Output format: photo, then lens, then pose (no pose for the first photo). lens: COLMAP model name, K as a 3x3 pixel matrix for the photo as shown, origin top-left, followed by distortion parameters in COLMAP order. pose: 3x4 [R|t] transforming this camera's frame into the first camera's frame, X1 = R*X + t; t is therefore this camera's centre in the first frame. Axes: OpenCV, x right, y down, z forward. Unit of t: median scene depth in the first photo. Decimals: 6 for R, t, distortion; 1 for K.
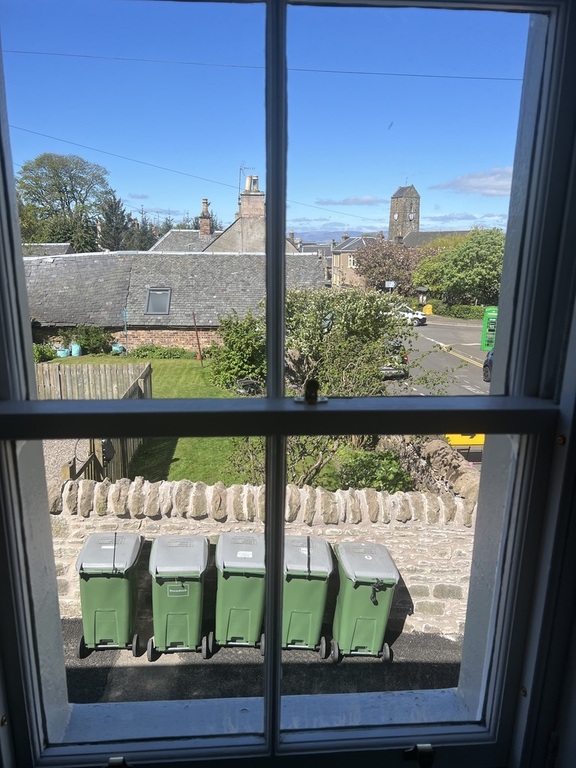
lens RADIAL K [[576.6, 0, 289.3], [0, 576.6, 389.9], [0, 0, 1]] dist [0.069890, -0.047100]
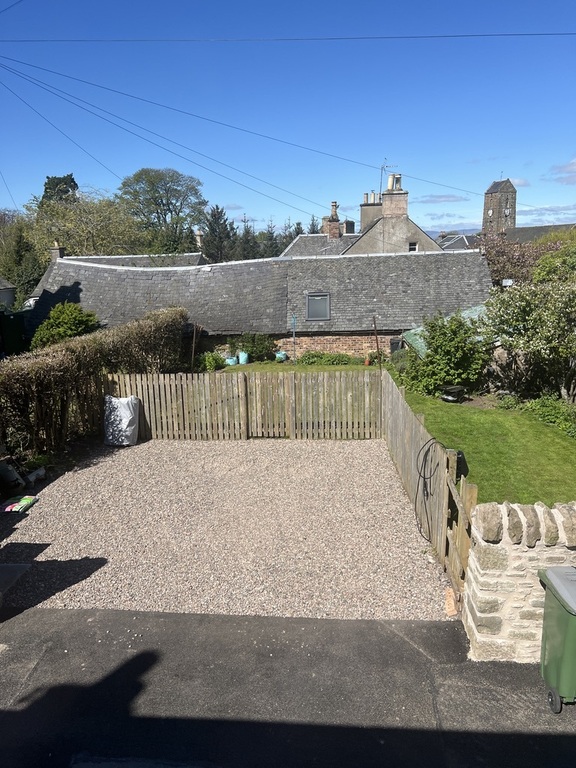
lens RADIAL K [[576.6, 0, 297.5], [0, 576.6, 397.2], [0, 0, 1]] dist [0.069890, -0.047100]
pose [[0.994133, -0.011187, -0.107589, -0.160167], [0.011631, 0.999926, 0.003506, -0.003612], [0.107542, -0.004737, 0.994189, 0.025395]]
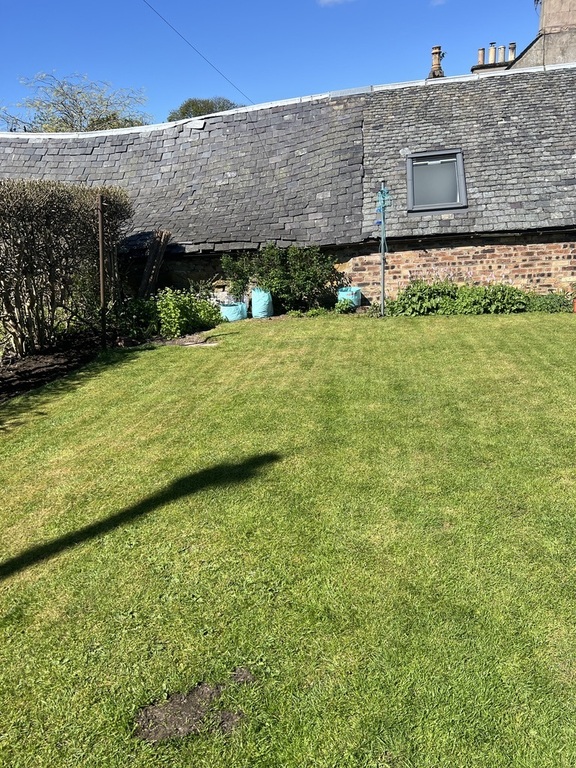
lens RADIAL K [[576.6, 0, 286.9], [0, 576.6, 384.4], [0, 0, 1]] dist [0.069890, -0.047100]
pose [[0.970284, -0.012003, -0.241671, -0.234632], [0.024559, 0.998496, 0.049012, -0.028365], [0.240720, -0.053491, 0.969120, 0.562855]]
